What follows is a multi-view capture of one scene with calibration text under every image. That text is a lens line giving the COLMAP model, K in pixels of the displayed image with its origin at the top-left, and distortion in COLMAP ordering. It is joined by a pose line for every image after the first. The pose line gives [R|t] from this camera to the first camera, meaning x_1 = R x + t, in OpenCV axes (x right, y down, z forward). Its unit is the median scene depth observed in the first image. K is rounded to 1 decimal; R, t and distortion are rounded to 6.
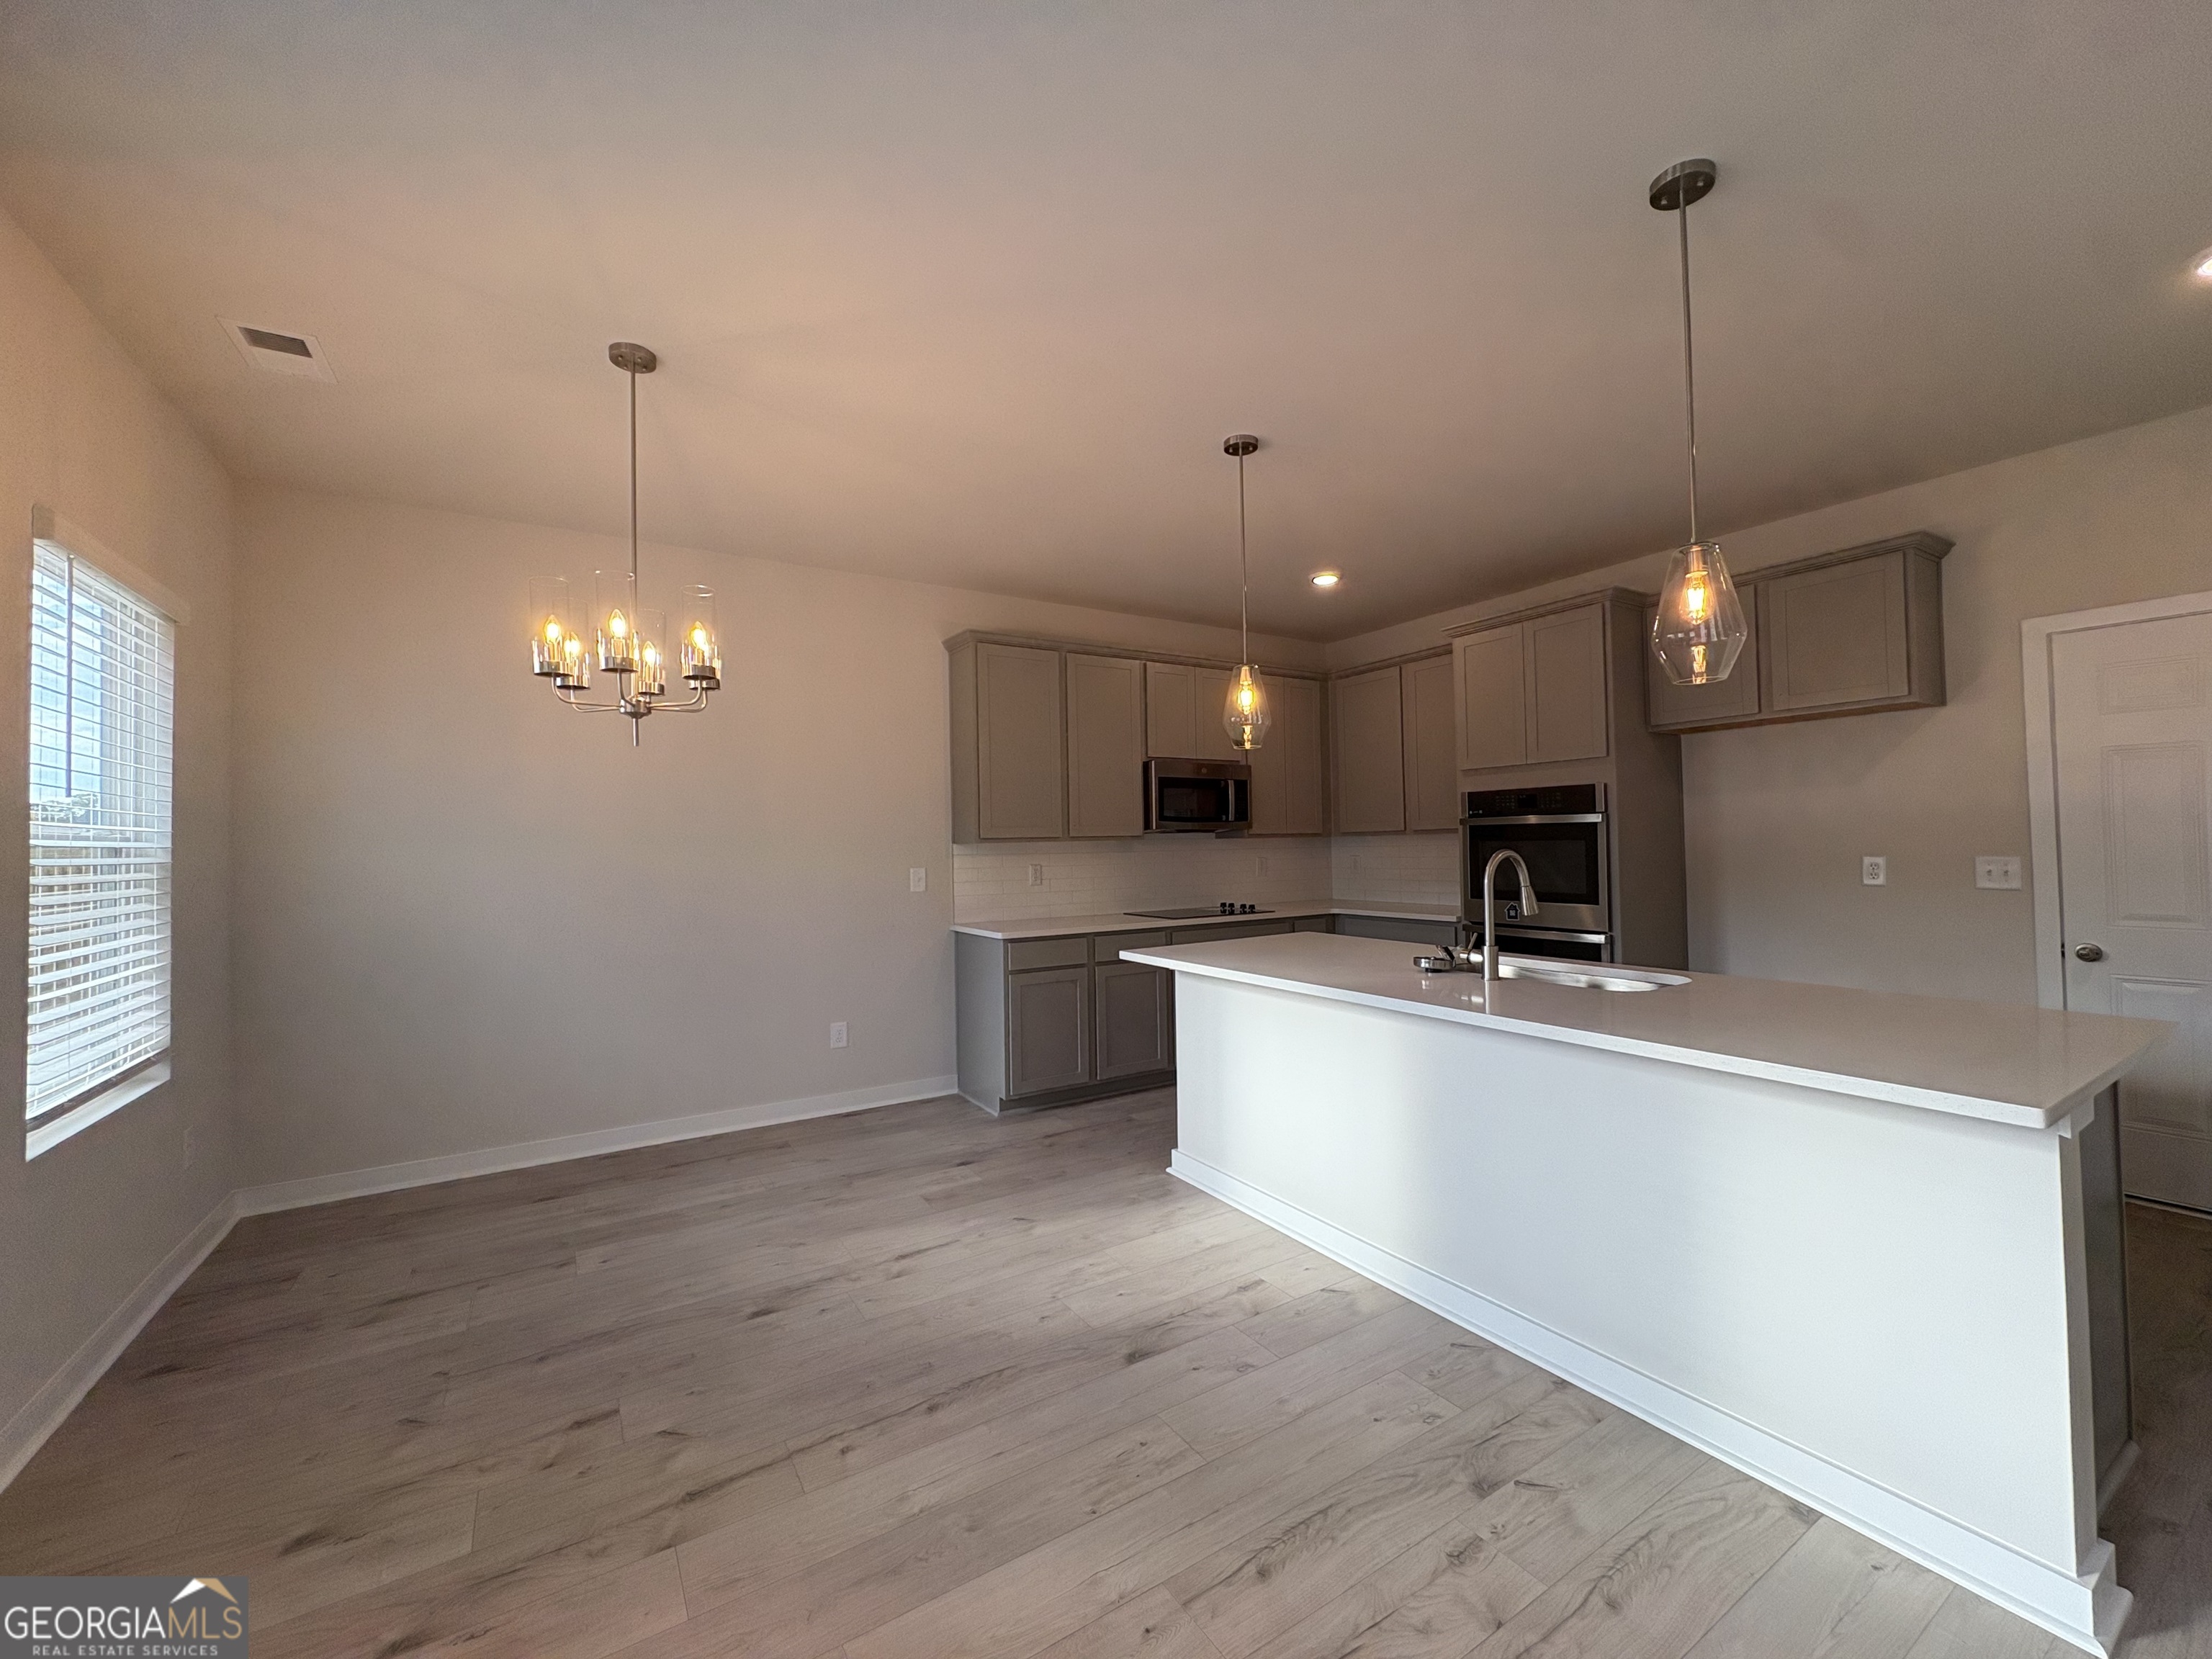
lens RADIAL K [[894.6, 0, 1107.2], [0, 894.6, 849.1], [0, 0, 1]] dist [0.006407, 0.000120]
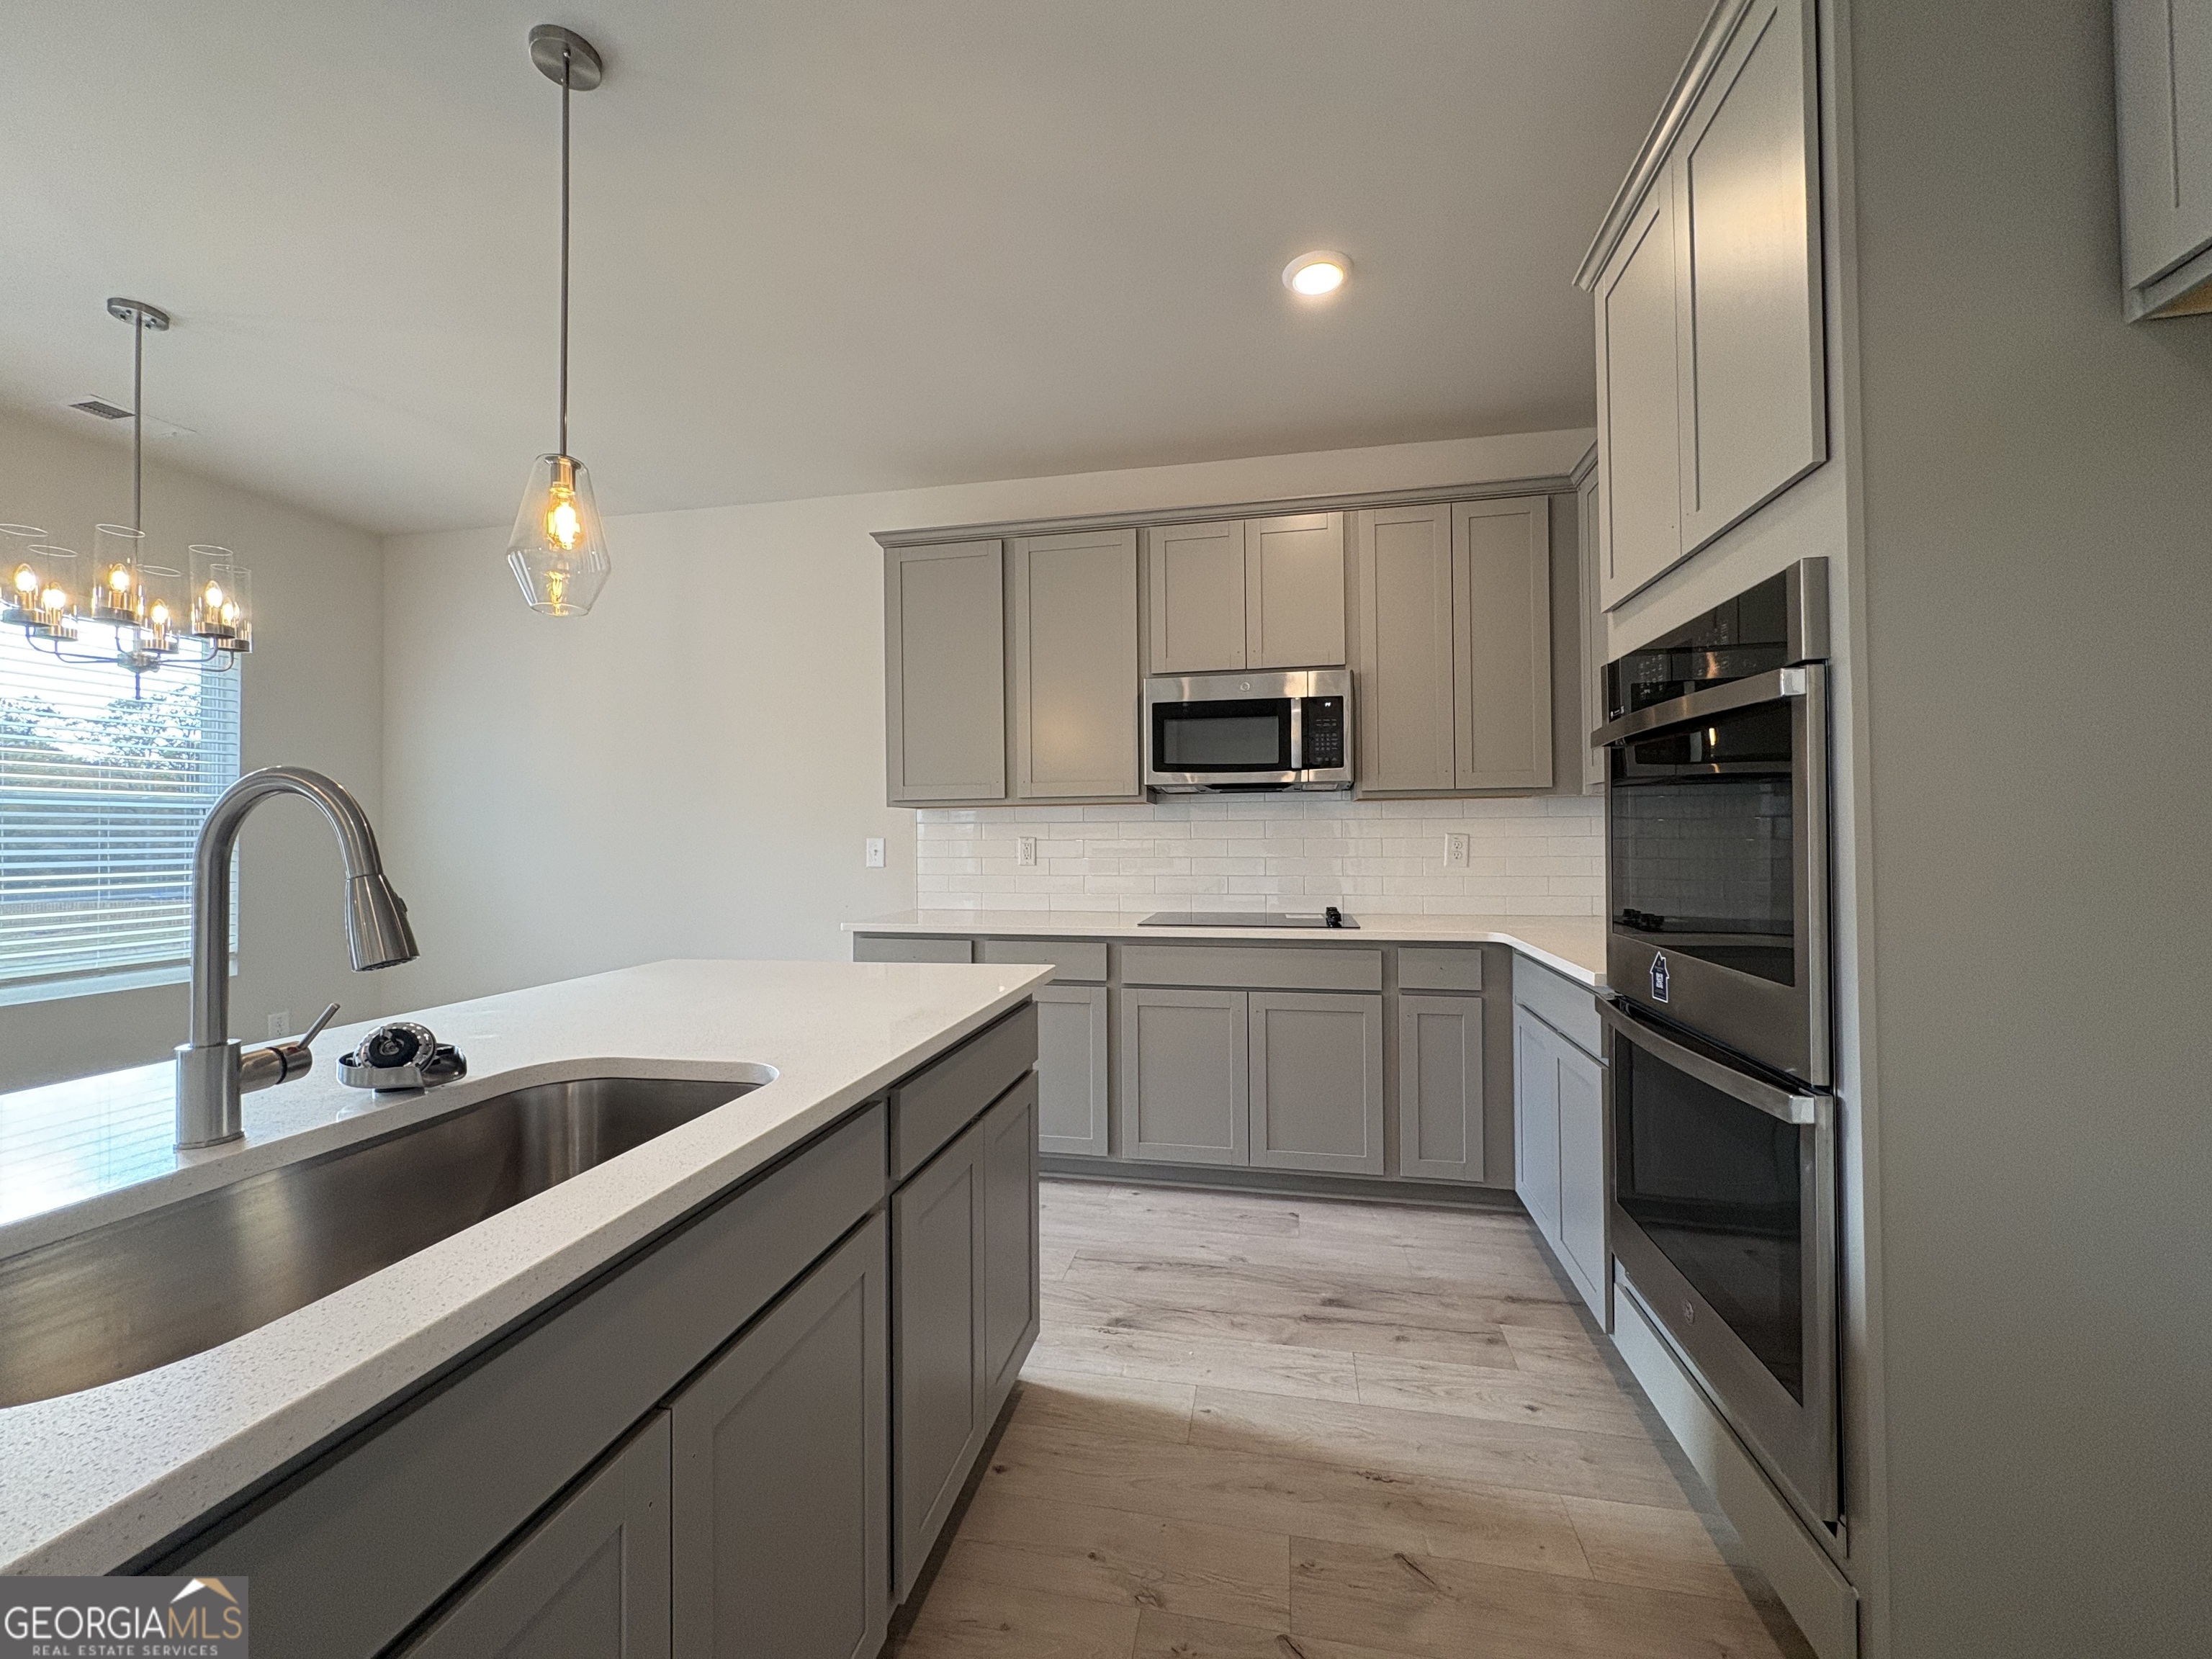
lens RADIAL K [[884.9, 0, 1104.9], [0, 884.9, 831.3], [0, 0, 1]] dist [0.000013, 0.000408]
pose [[0.709137, 0.004447, -0.705057, 0.524710], [-0.009044, 0.999955, -0.002790, 0.014402], [0.705013, 0.008355, 0.709145, 0.564384]]
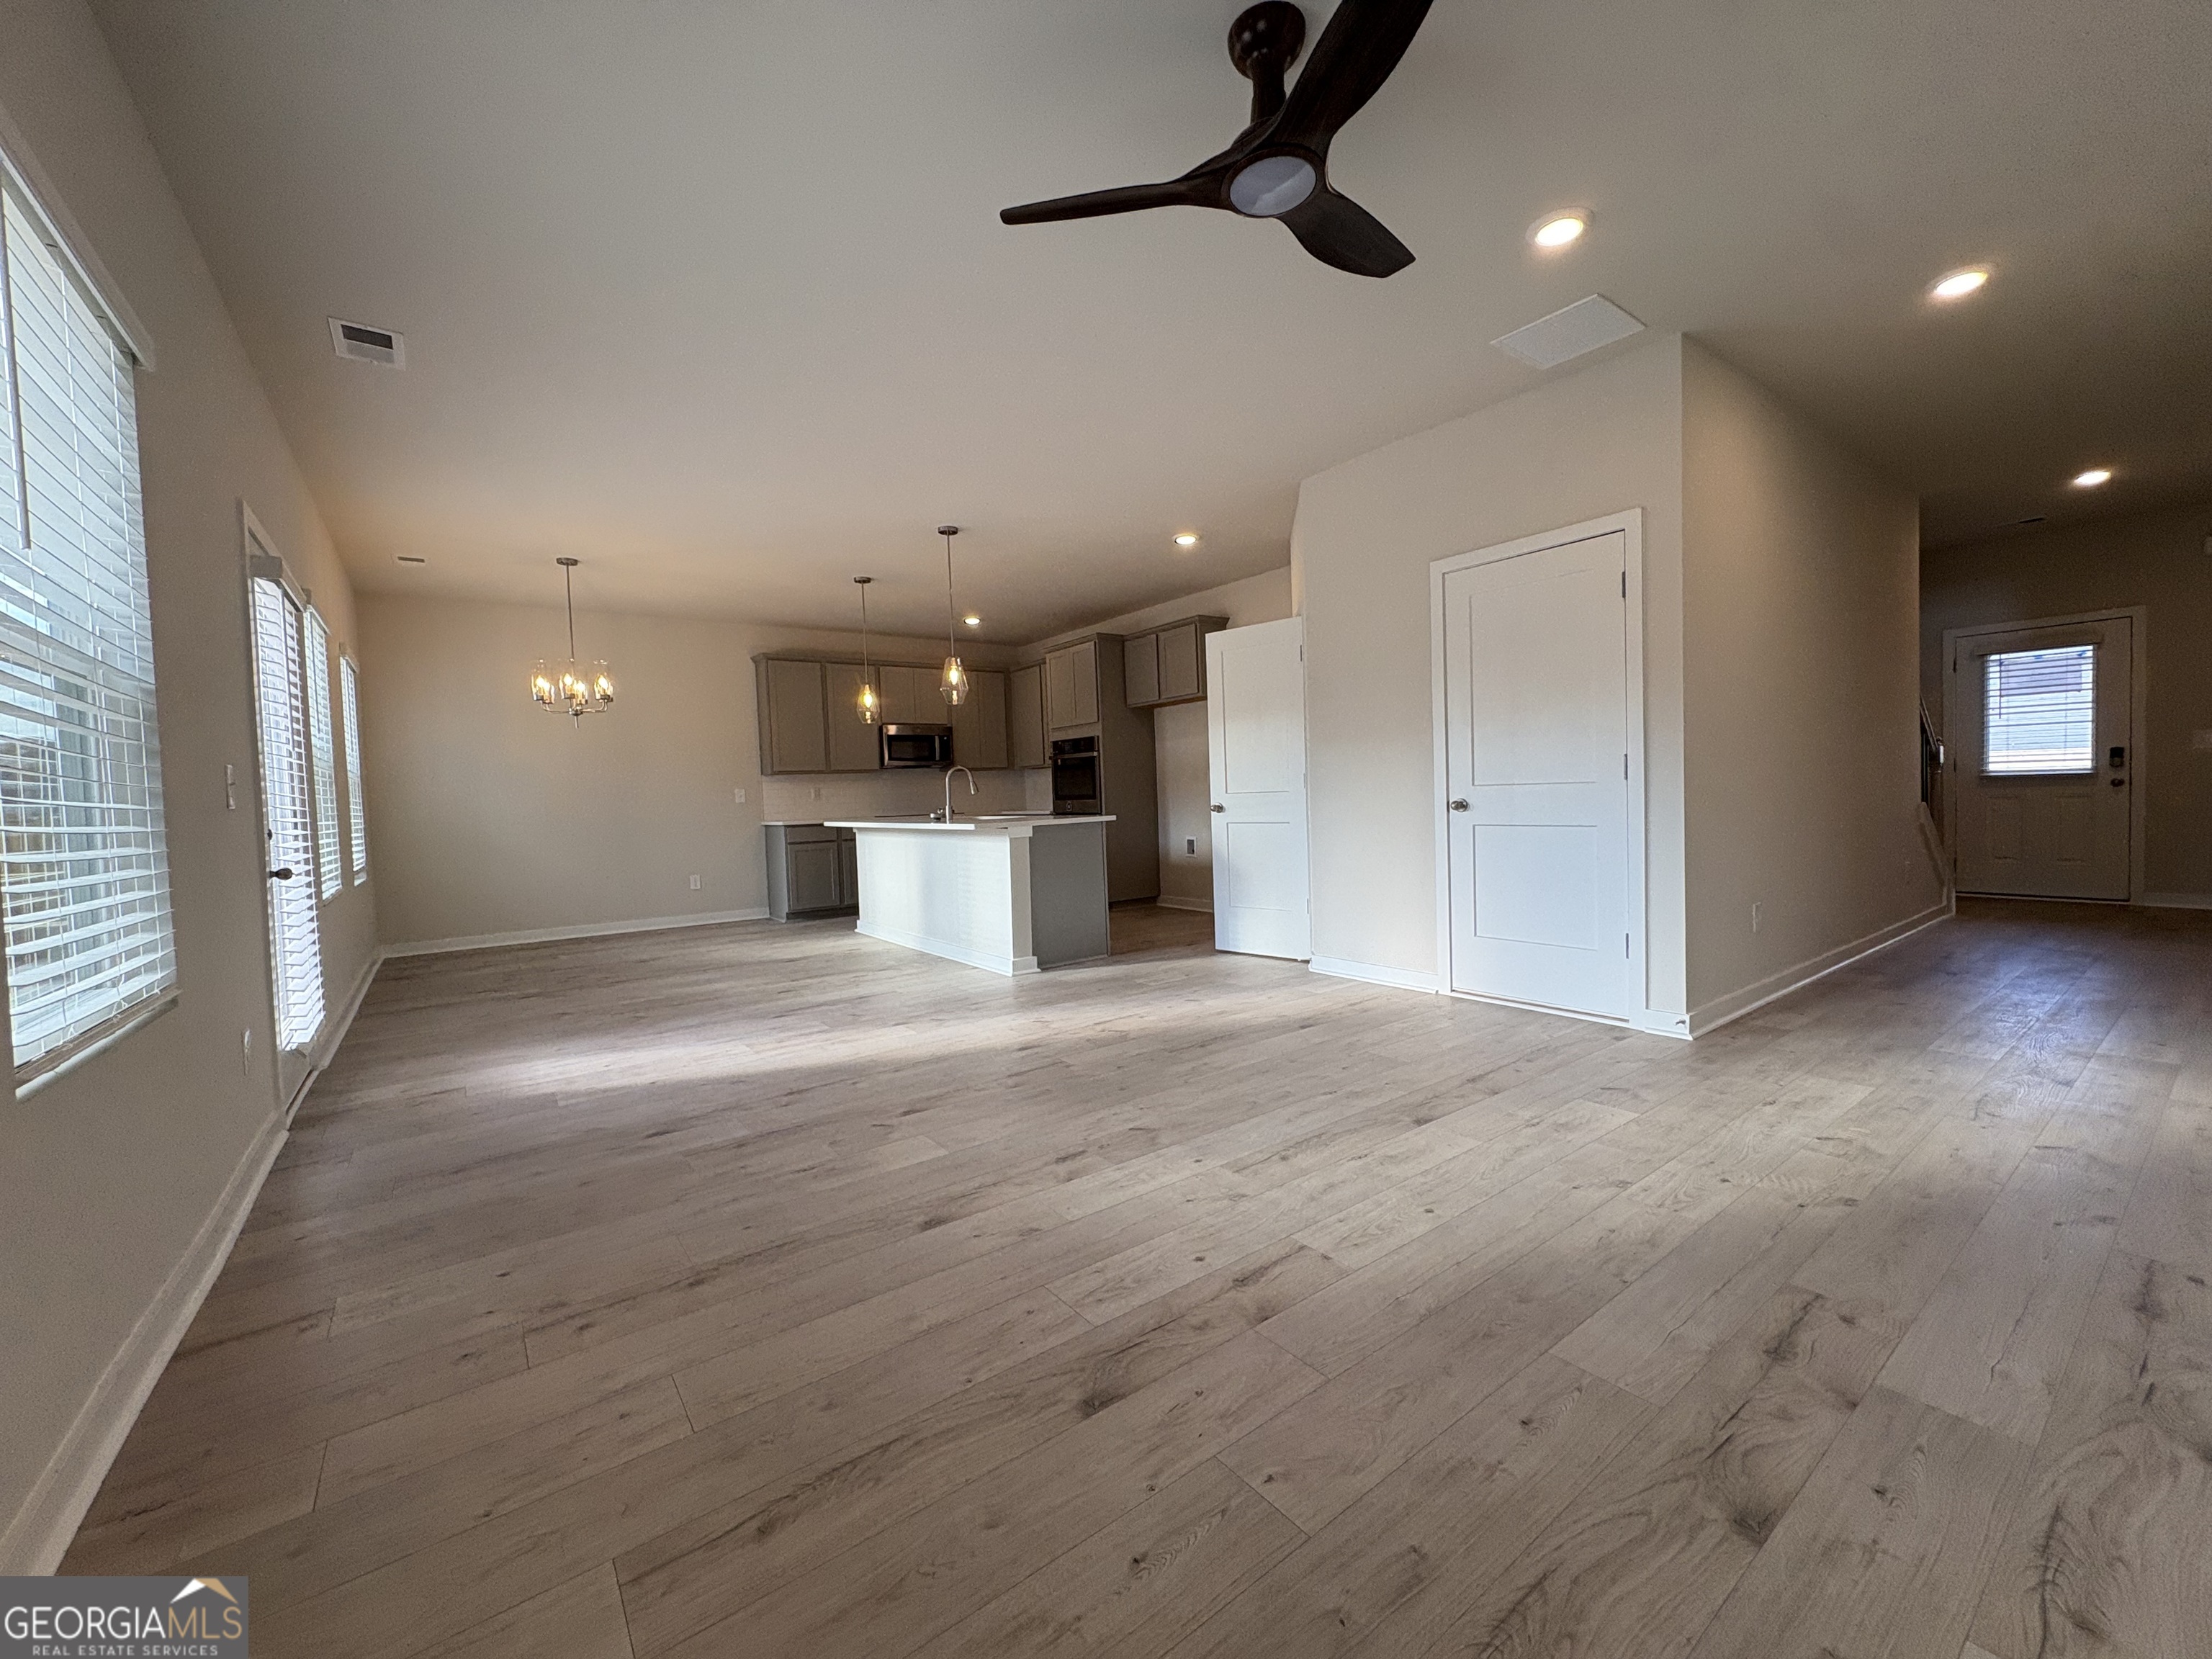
lens RADIAL K [[884.9, 0, 1104.9], [0, 884.9, 831.3], [0, 0, 1]] dist [0.000013, 0.000408]
pose [[0.997666, -0.023070, 0.064268, 0.391987], [0.020956, 0.999223, 0.033372, 0.059850], [-0.064988, -0.031947, 0.997375, -0.791599]]
